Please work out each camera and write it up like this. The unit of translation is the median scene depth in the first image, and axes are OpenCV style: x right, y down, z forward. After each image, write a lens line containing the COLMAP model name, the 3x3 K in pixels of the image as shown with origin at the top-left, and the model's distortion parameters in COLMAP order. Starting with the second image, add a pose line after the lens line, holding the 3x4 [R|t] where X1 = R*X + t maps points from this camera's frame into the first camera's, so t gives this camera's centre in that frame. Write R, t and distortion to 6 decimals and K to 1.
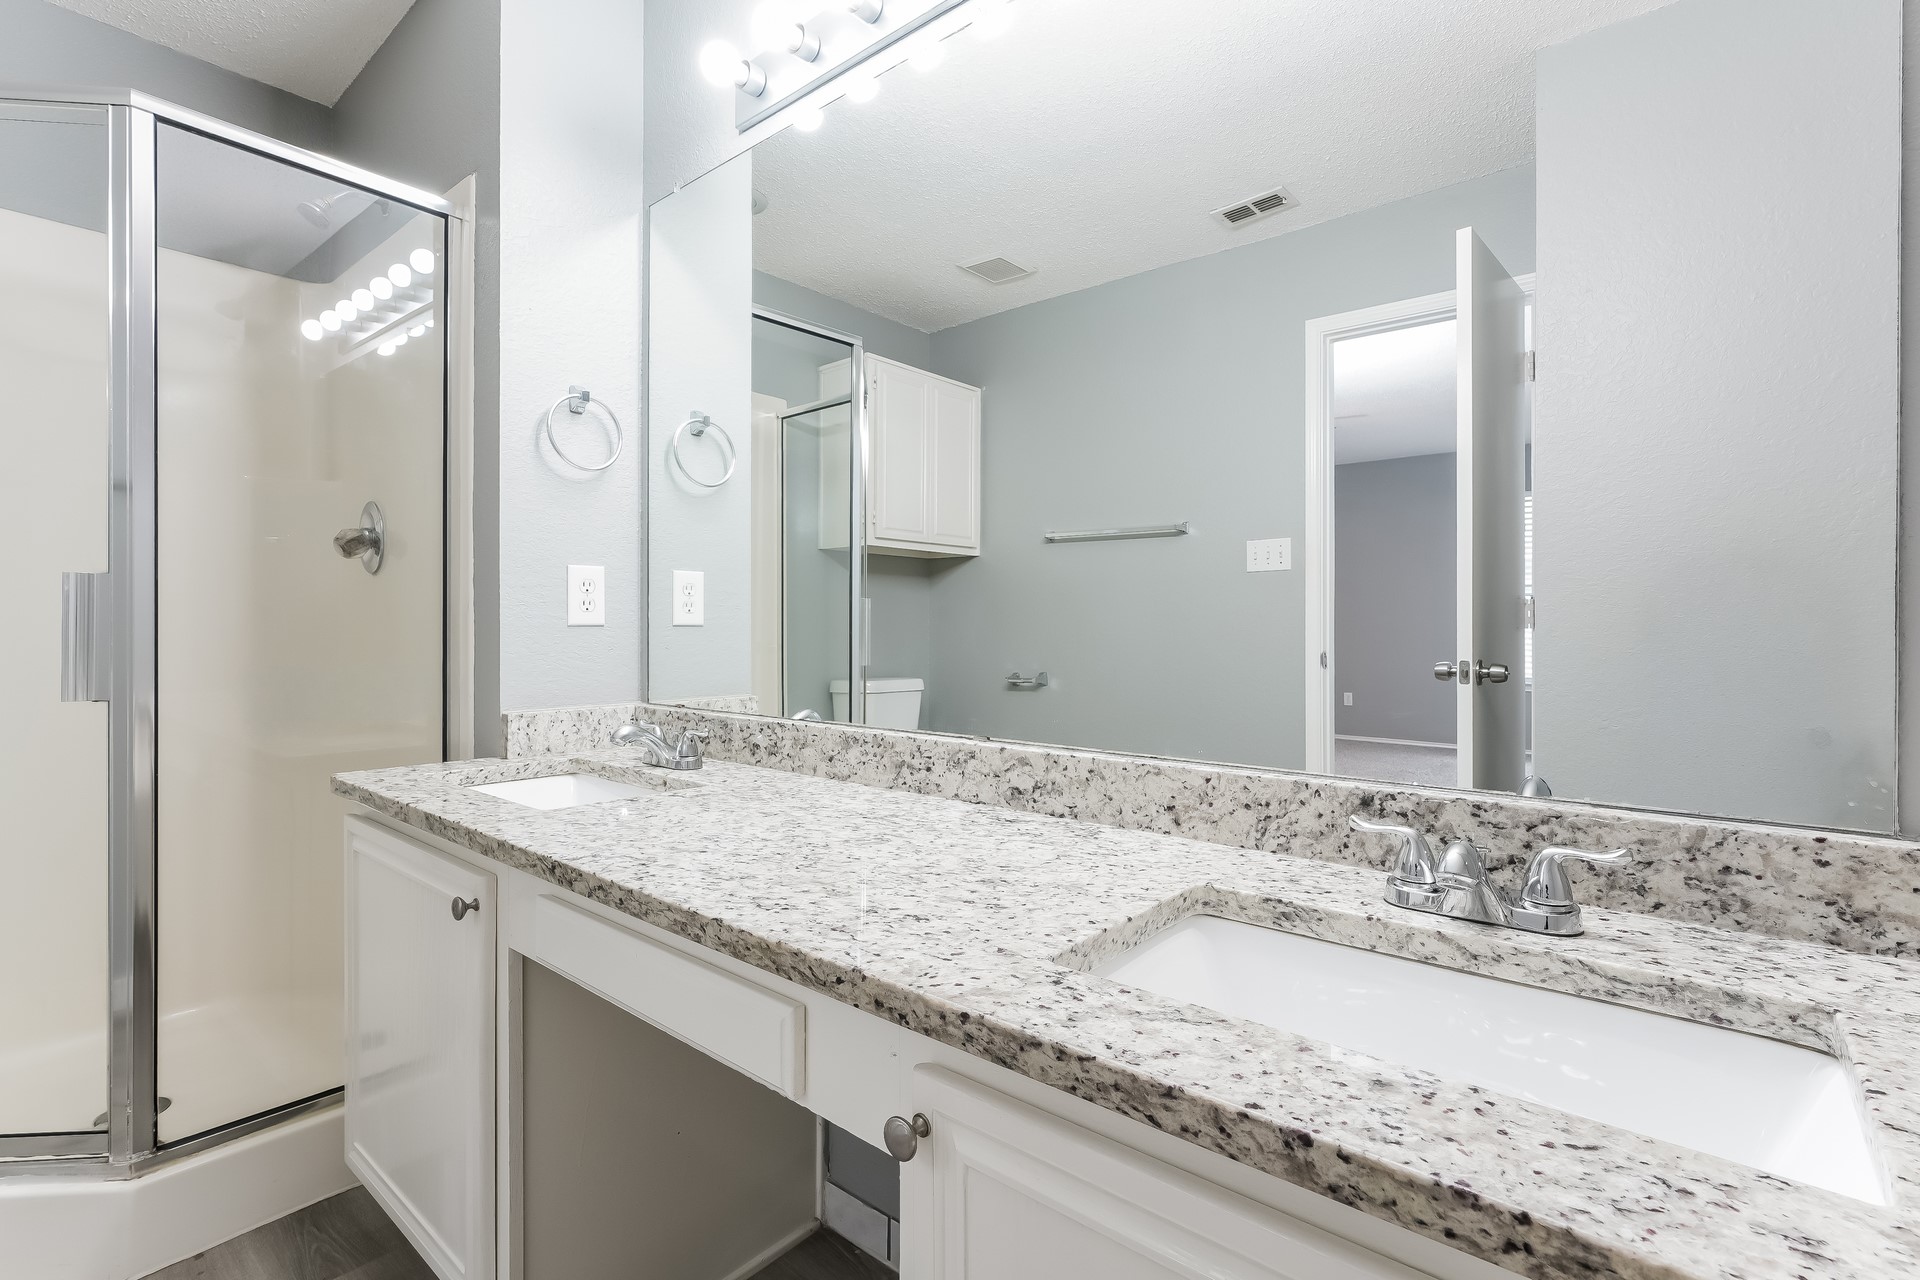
lens RADIAL K [[885.2, 0, 959.4], [0, 885.2, 637.4], [0, 0, 1]] dist [-0.011341, 0.002861]
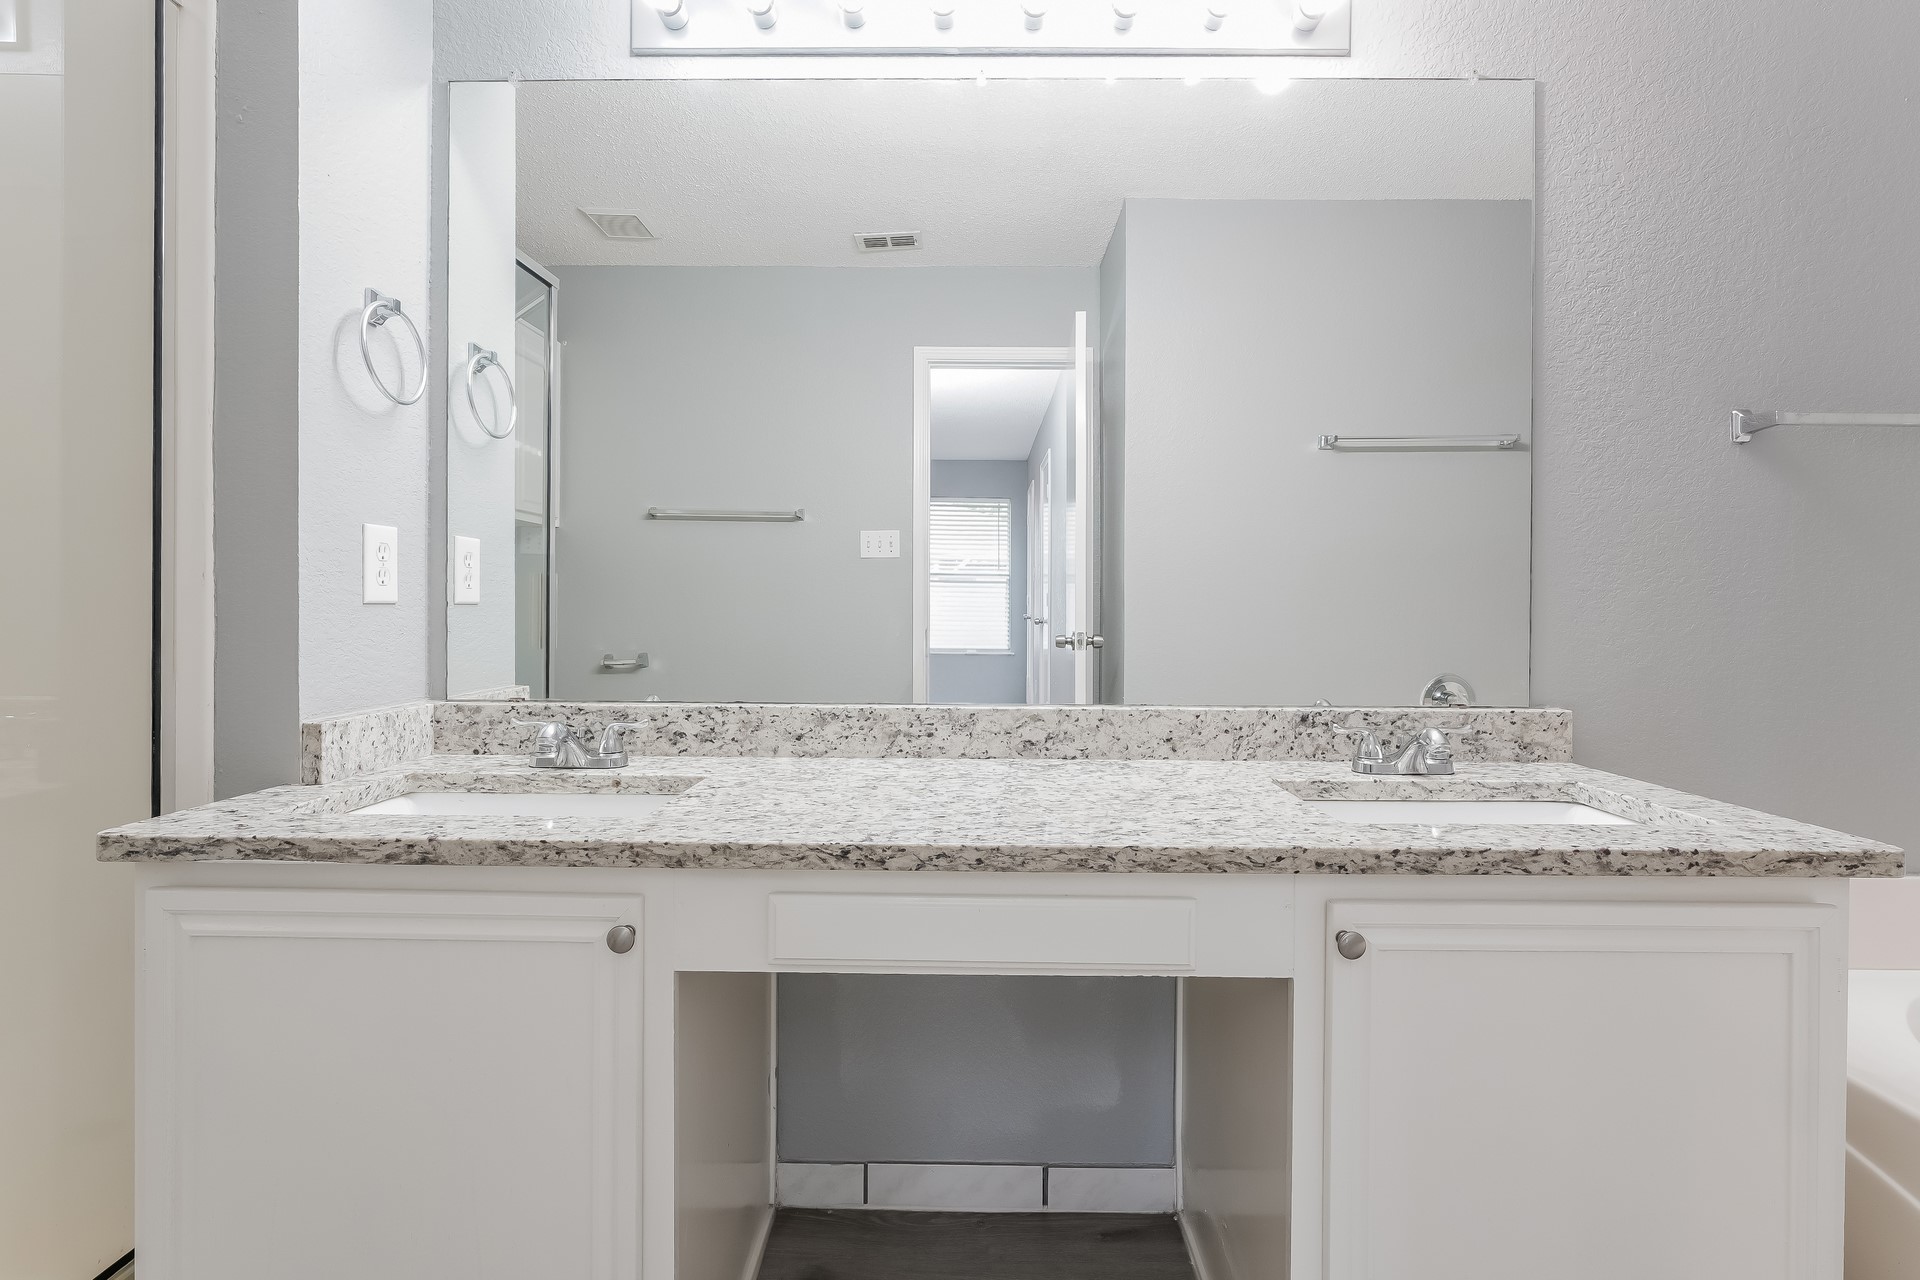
lens RADIAL K [[885.2, 0, 959.4], [0, 885.2, 621.8], [0, 0, 1]] dist [-0.011341, 0.002861]
pose [[0.772672, -0.007846, 0.634757, -0.969062], [0.004152, 0.999965, 0.007305, -0.001494], [-0.634792, -0.003009, 0.772677, 0.161692]]
